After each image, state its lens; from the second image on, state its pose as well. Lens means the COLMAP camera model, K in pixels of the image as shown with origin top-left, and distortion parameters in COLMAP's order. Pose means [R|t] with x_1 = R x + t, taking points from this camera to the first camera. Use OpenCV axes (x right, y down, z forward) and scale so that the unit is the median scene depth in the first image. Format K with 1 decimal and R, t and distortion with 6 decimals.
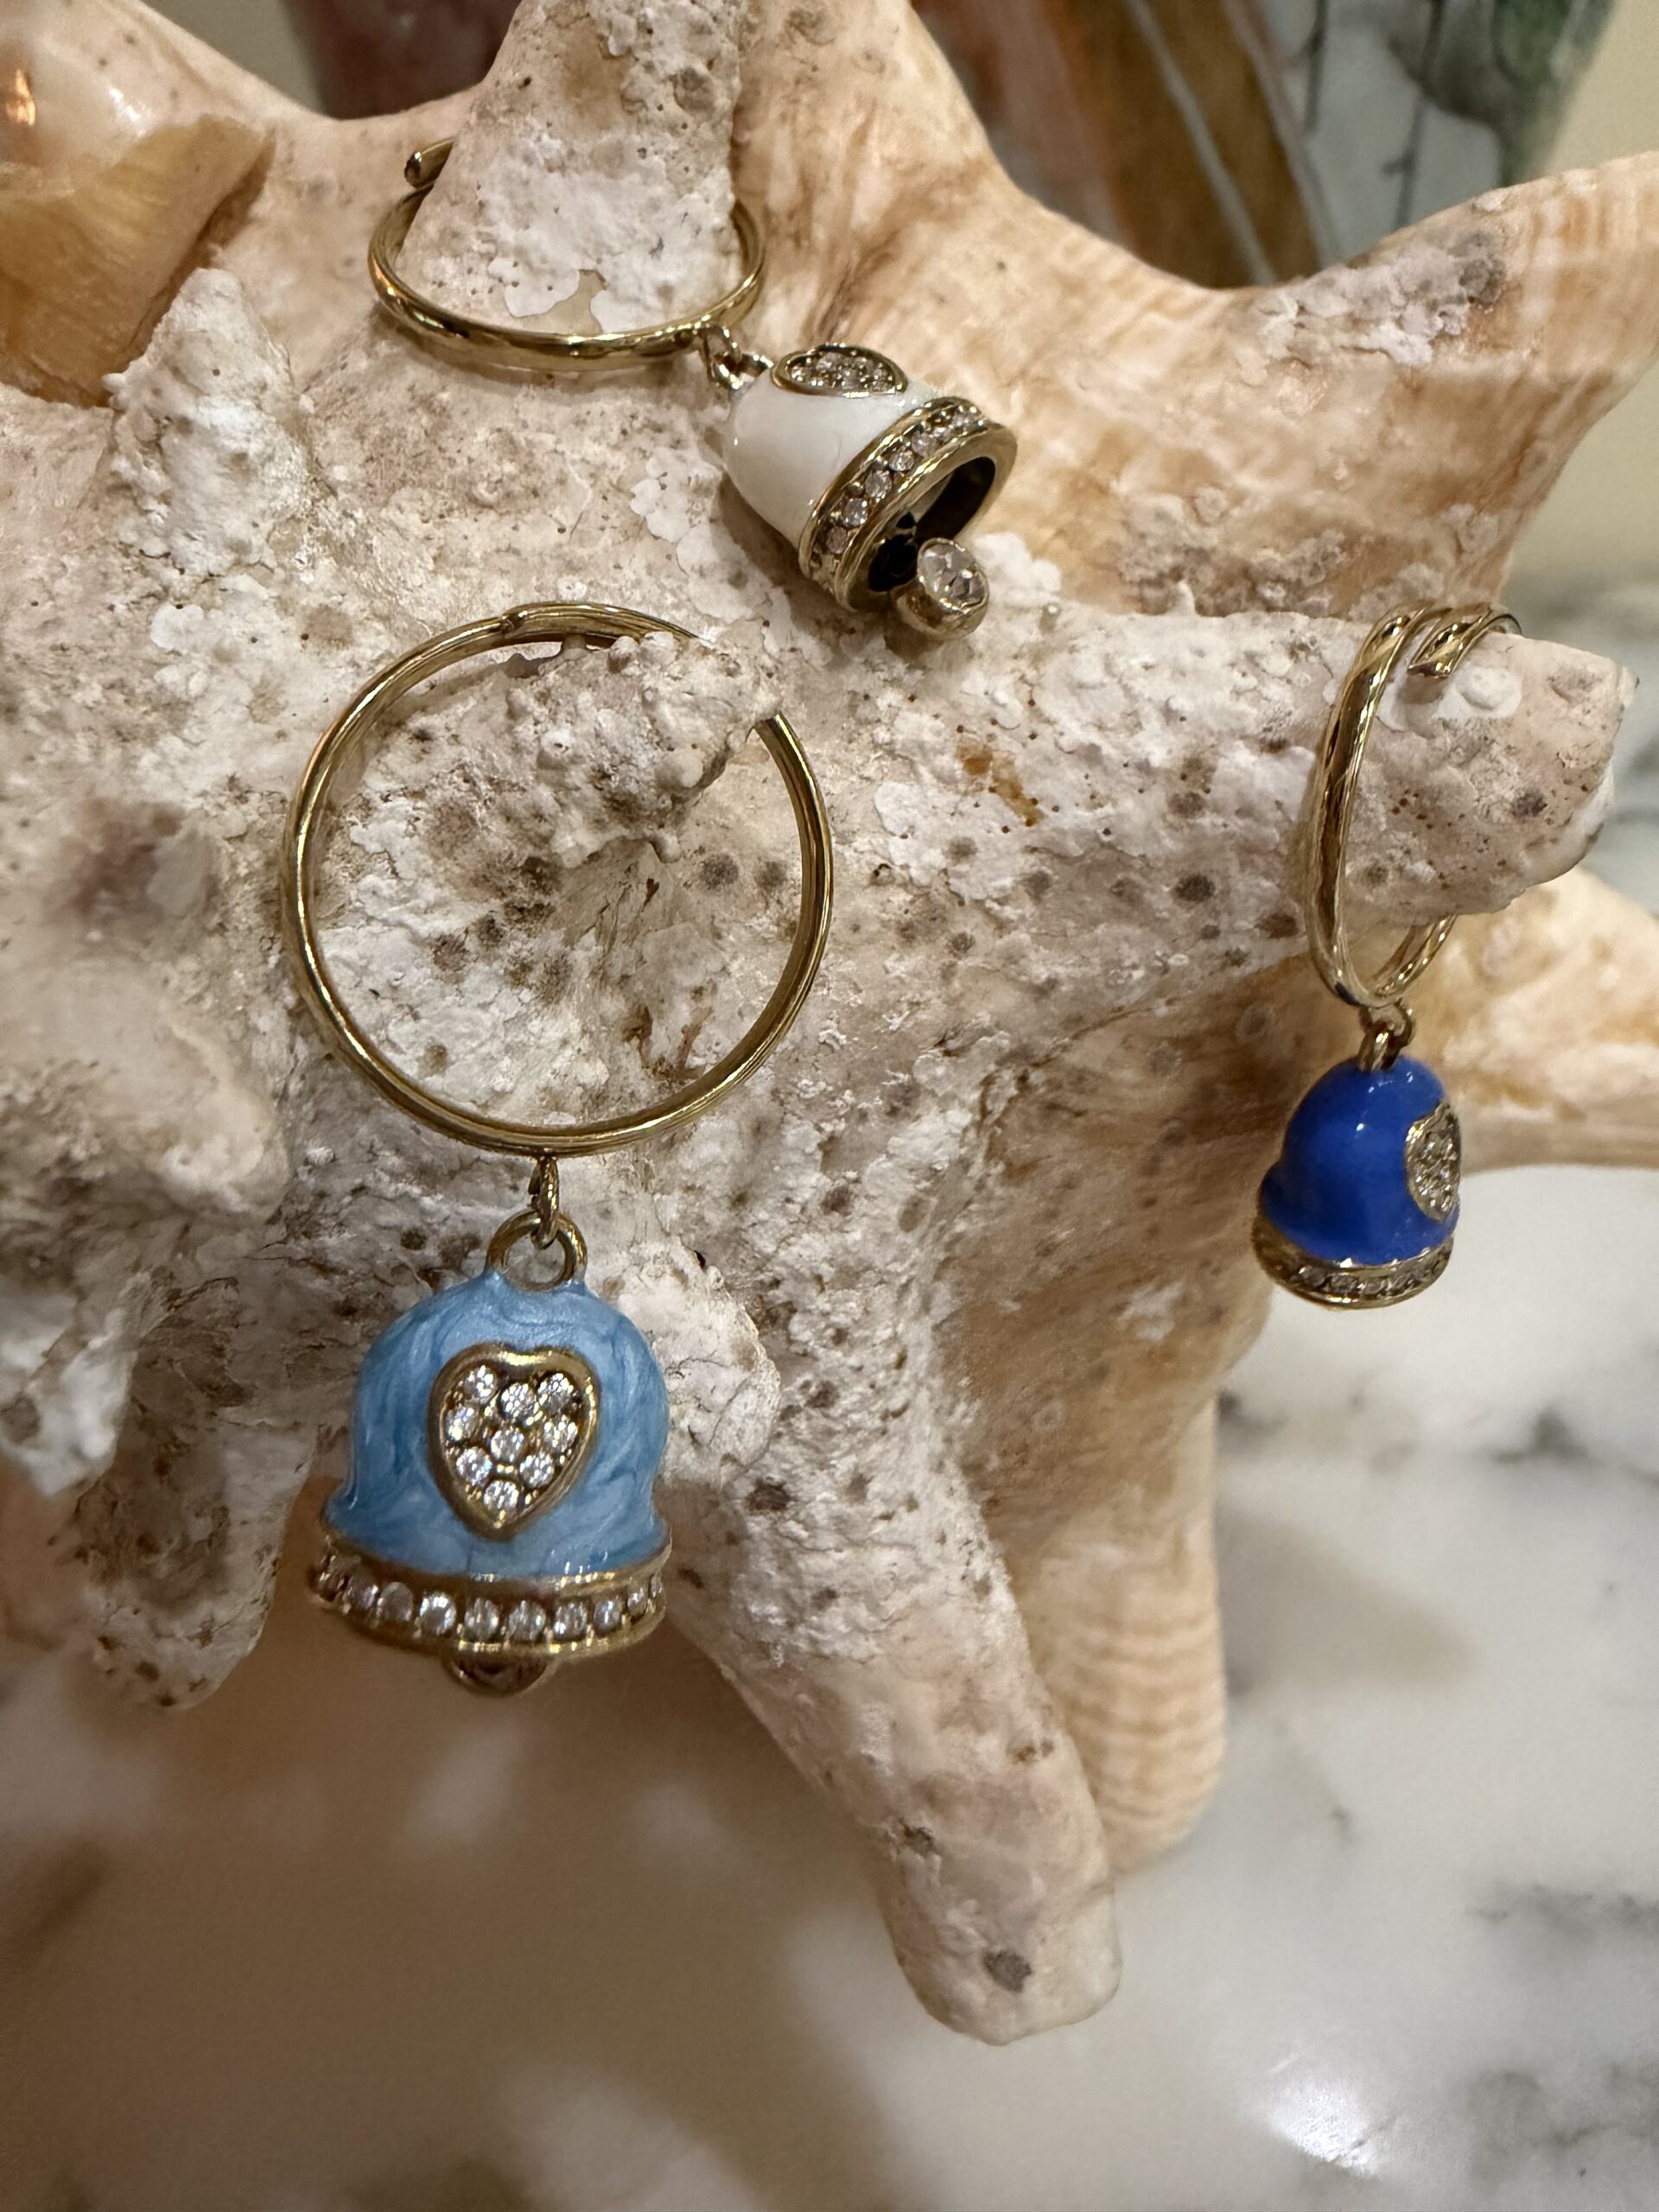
lens RADIAL K [[1652.4, 0, 830.0], [0, 1652.4, 729.2], [0, 0, 1]] dist [0.000485, -0.000005]
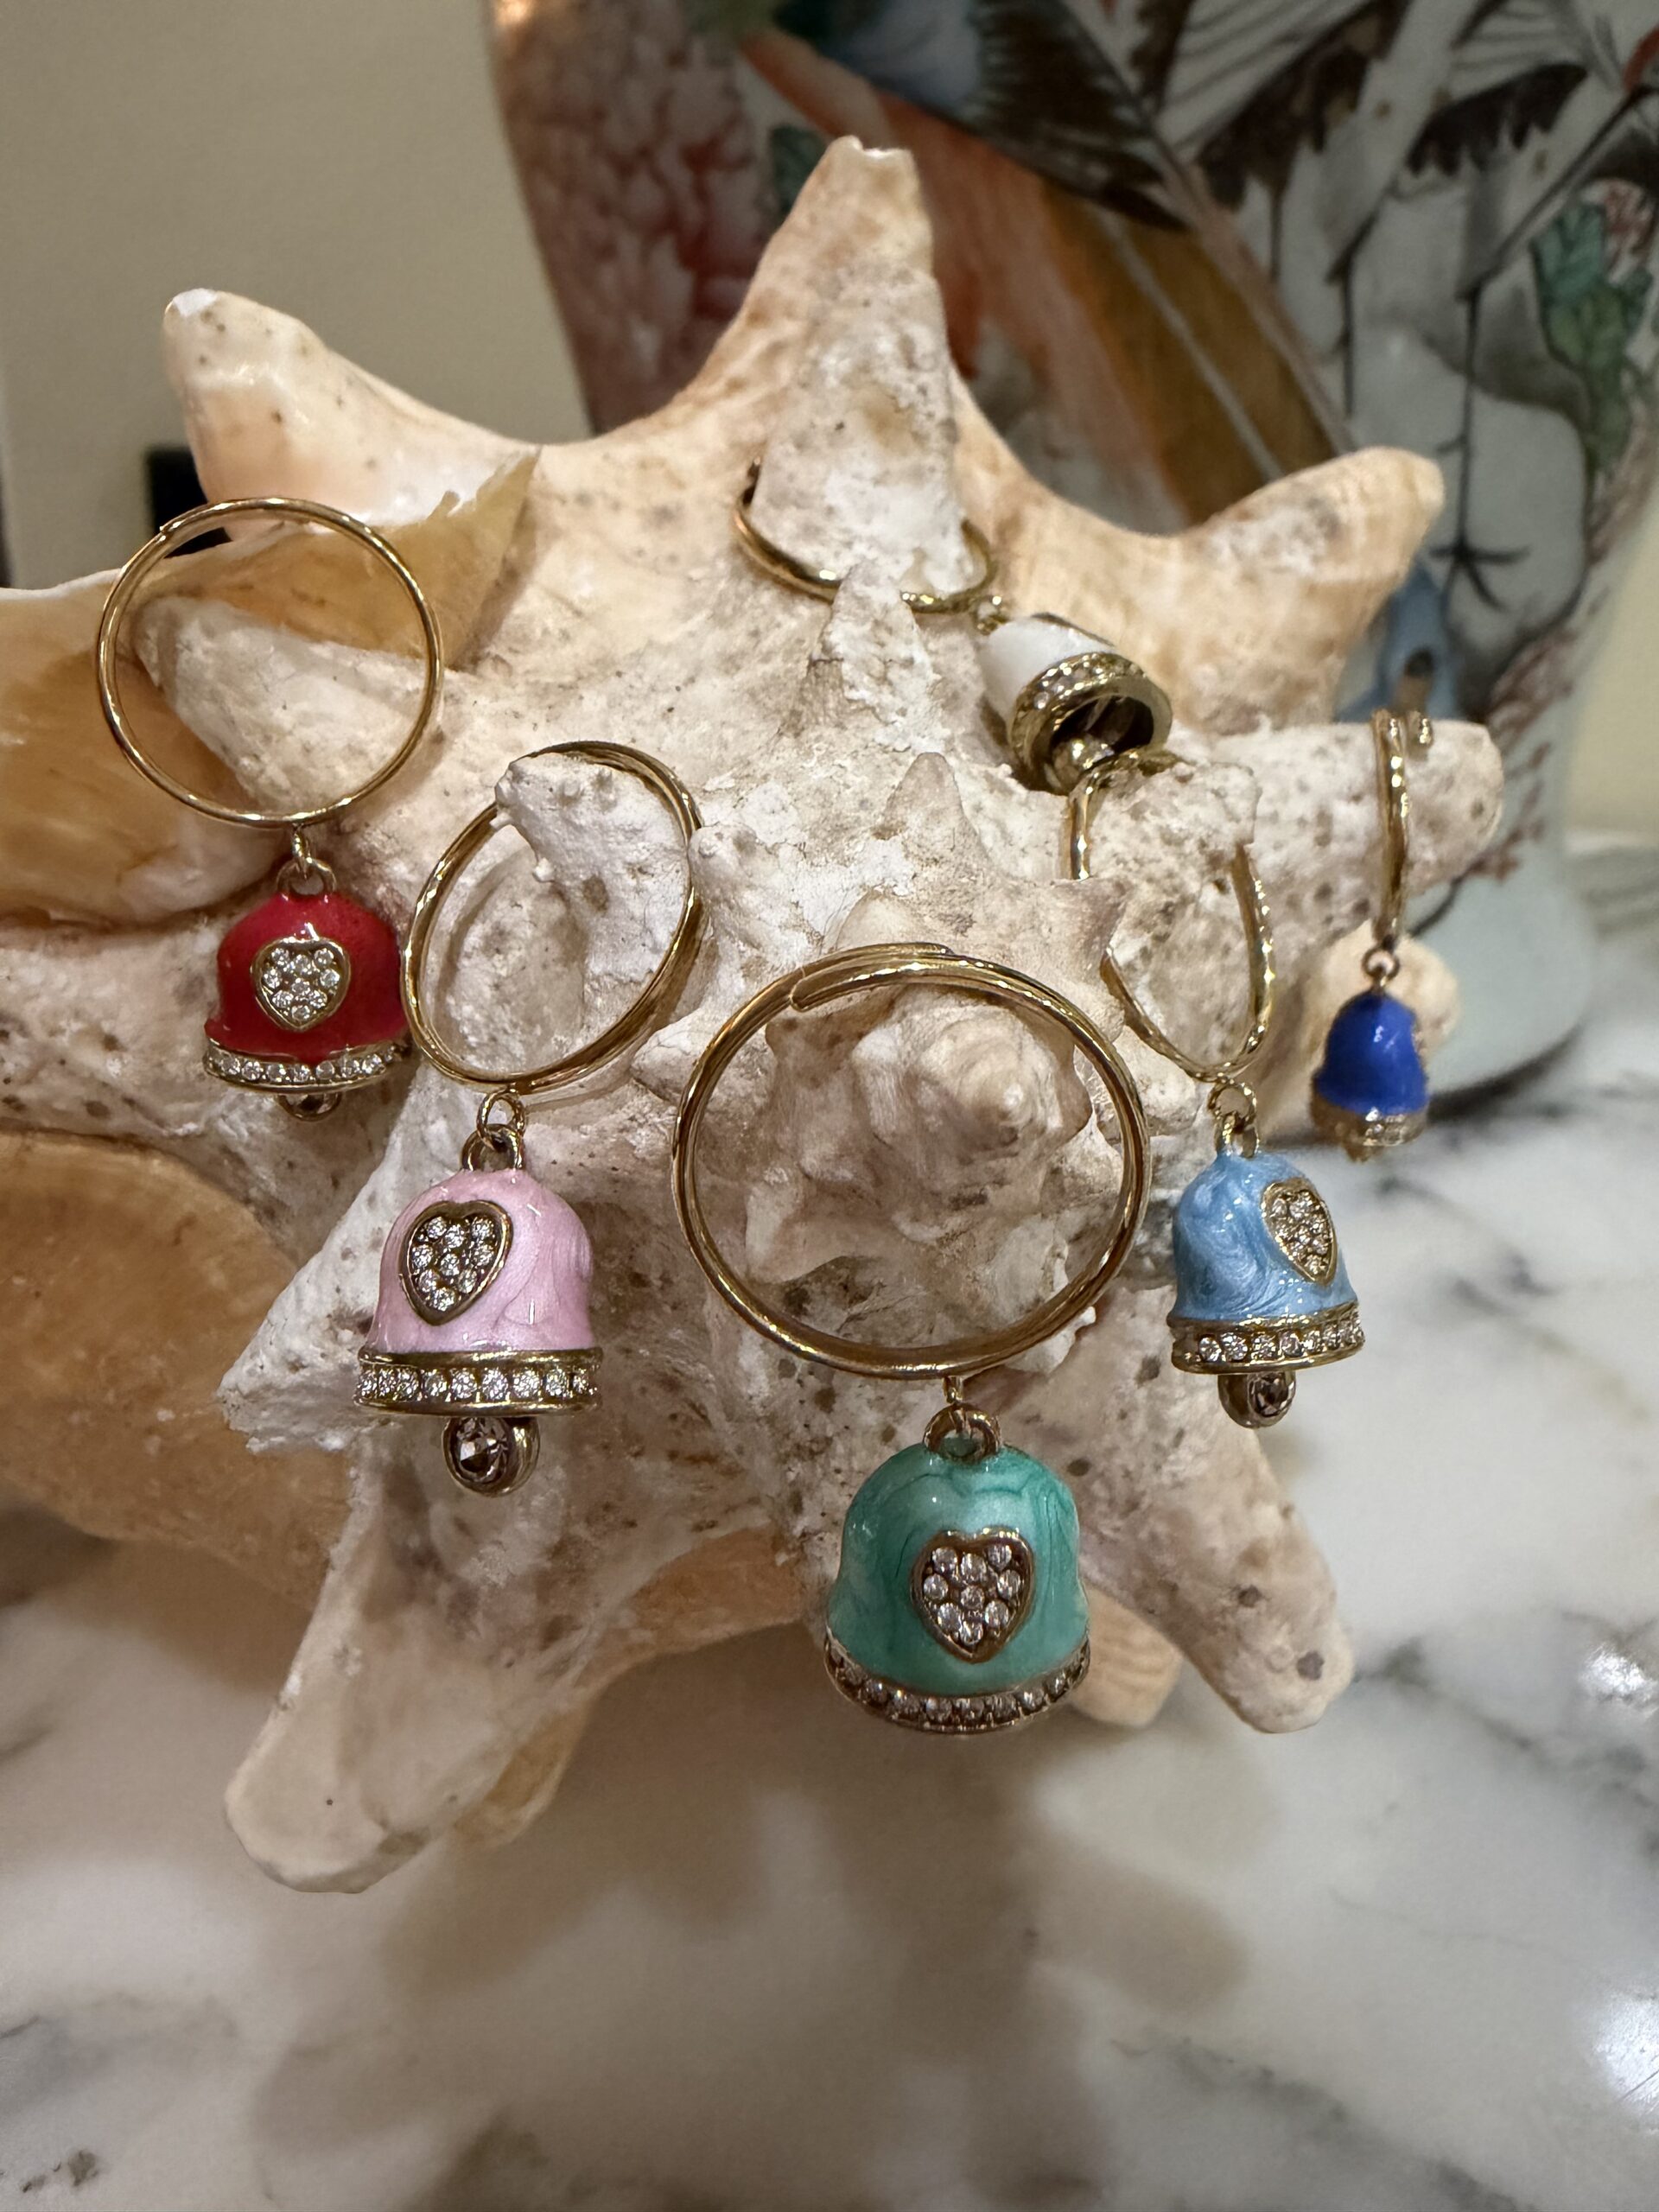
lens RADIAL K [[1603.3, 0, 833.3], [0, 1603.3, 721.3], [0, 0, 1]] dist [-0.003314, -0.003773]
pose [[0.868369, -0.111415, 0.483241, -0.976194], [0.176934, 0.979912, -0.092019, -0.007787], [-0.463281, 0.165409, 0.870638, -0.198675]]
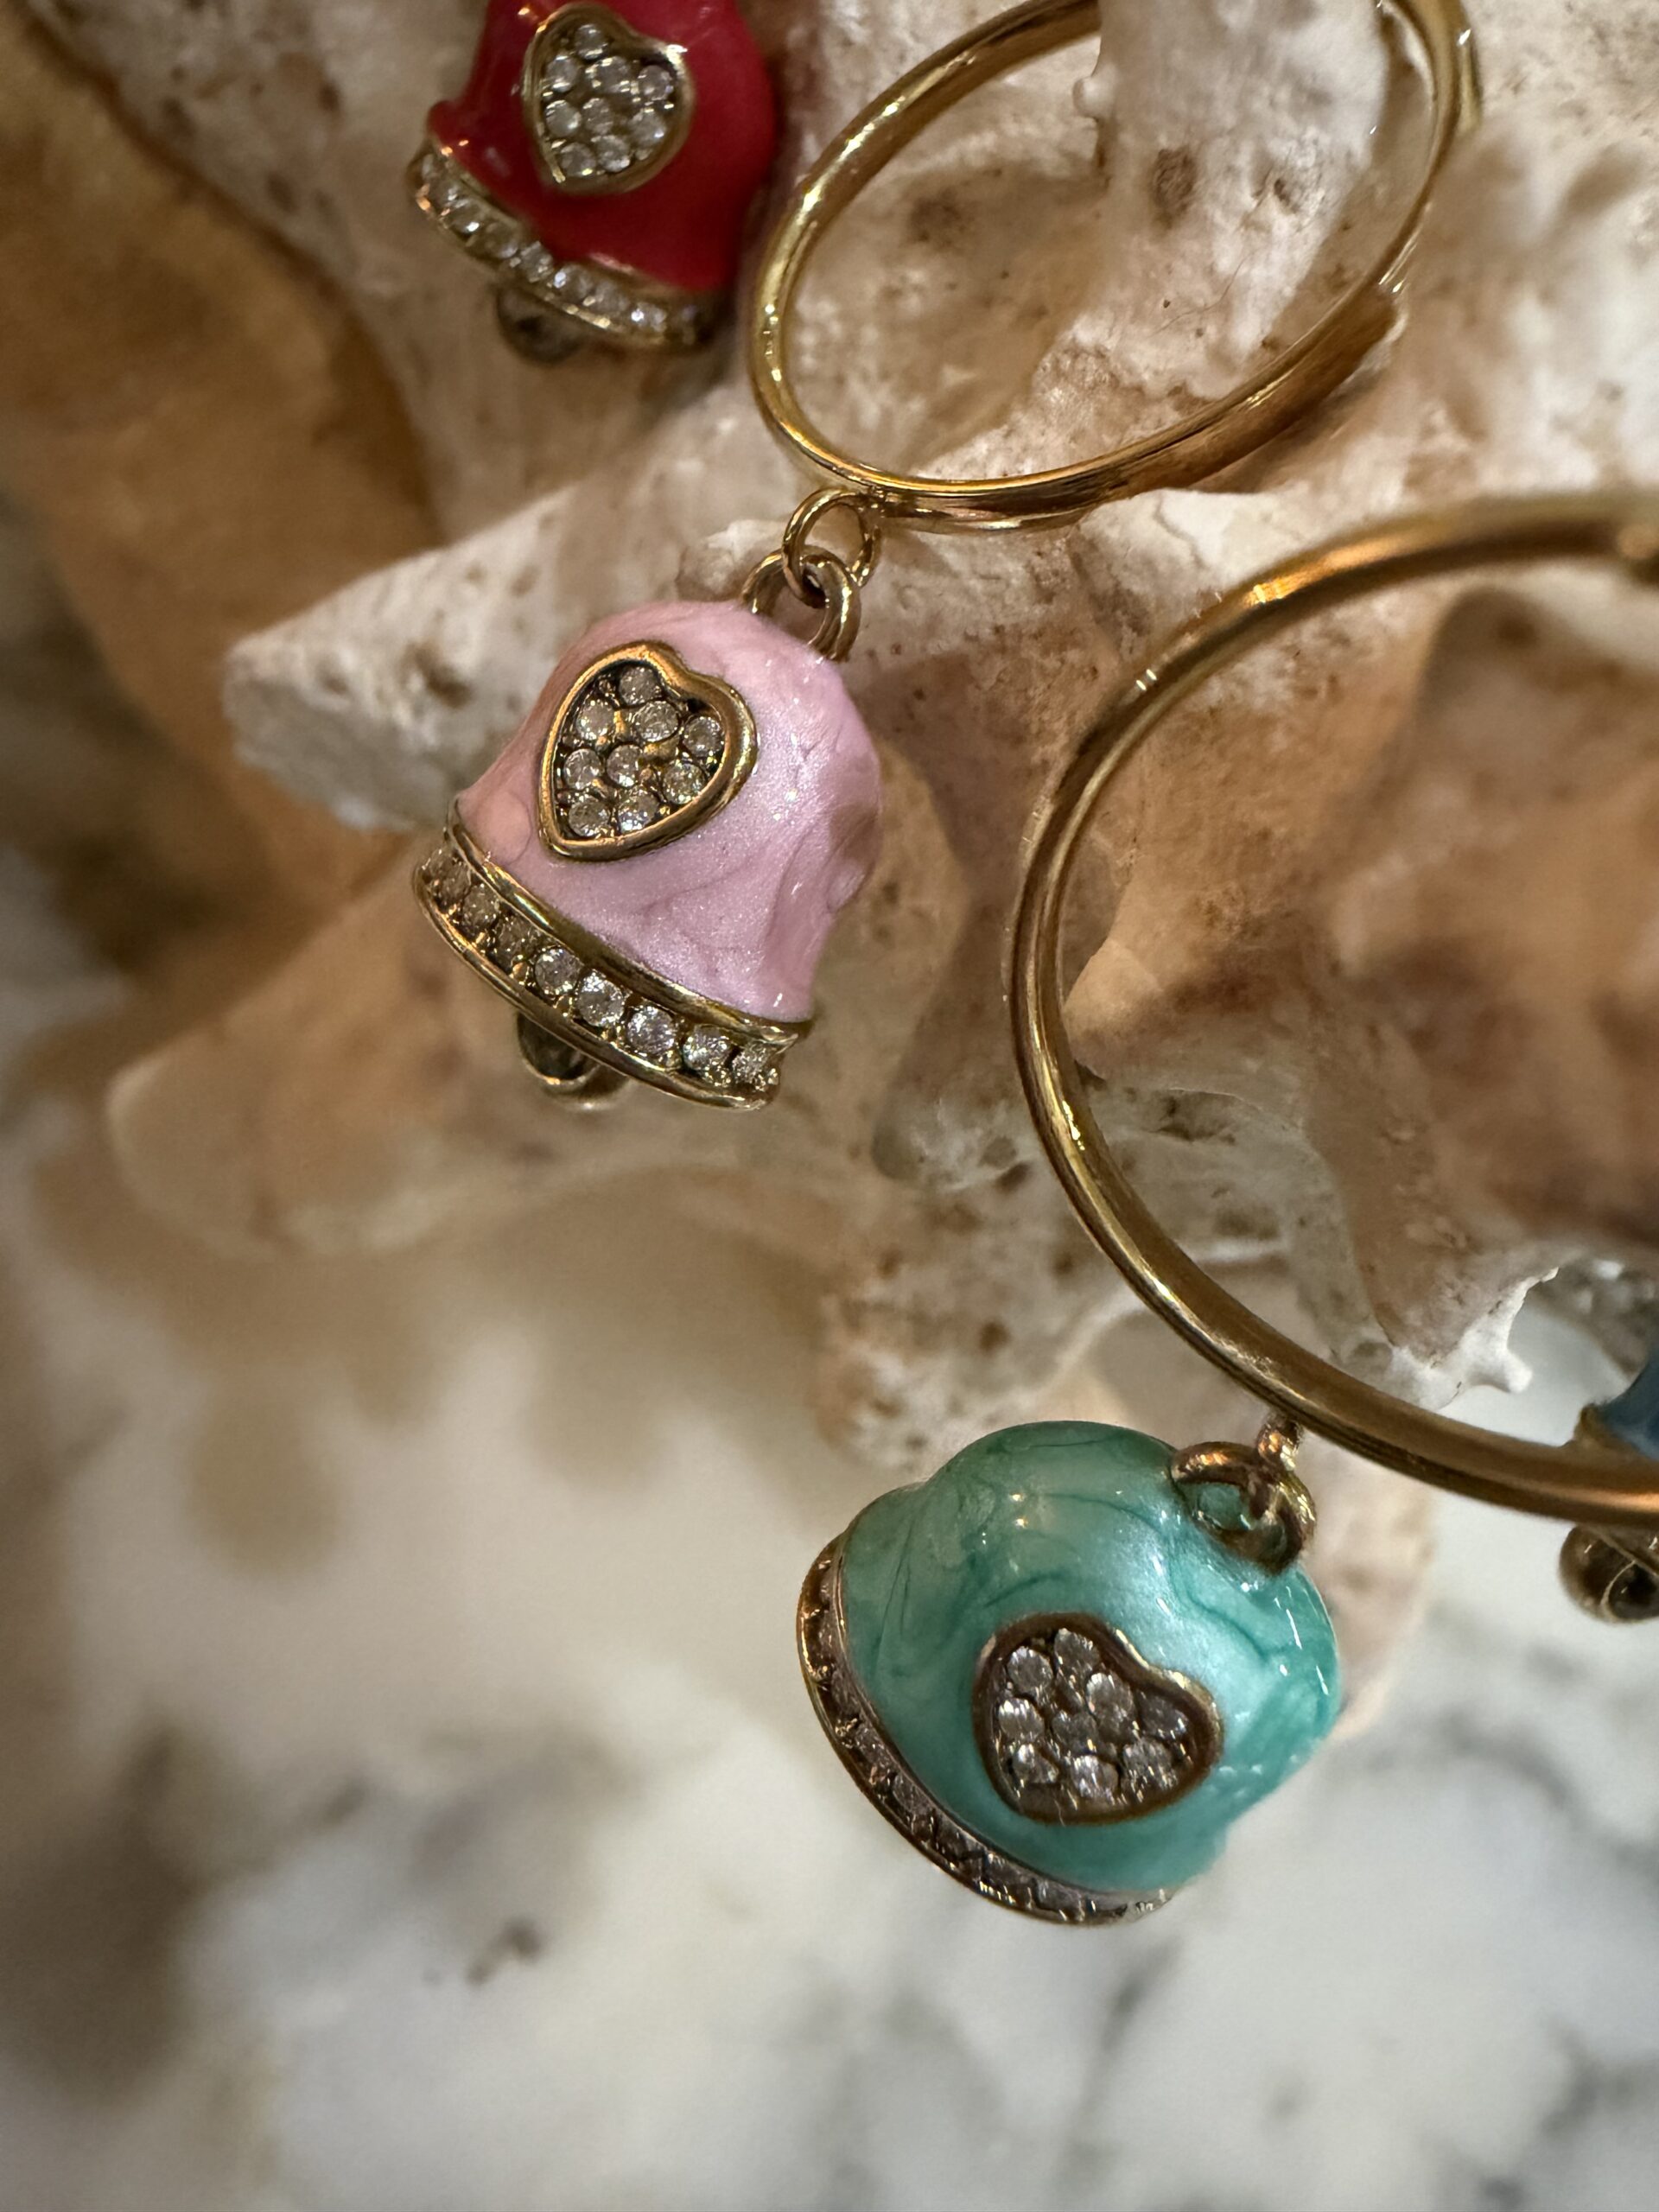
lens RADIAL K [[1646.4, 0, 829.0], [0, 1646.4, 934.0], [0, 0, 1]] dist [0.005801, -0.000785]
pose [[0.910736, 0.235867, 0.339007, -0.819321], [-0.342192, 0.890561, 0.299677, 0.076117], [-0.231222, -0.388933, 0.891778, 0.325378]]
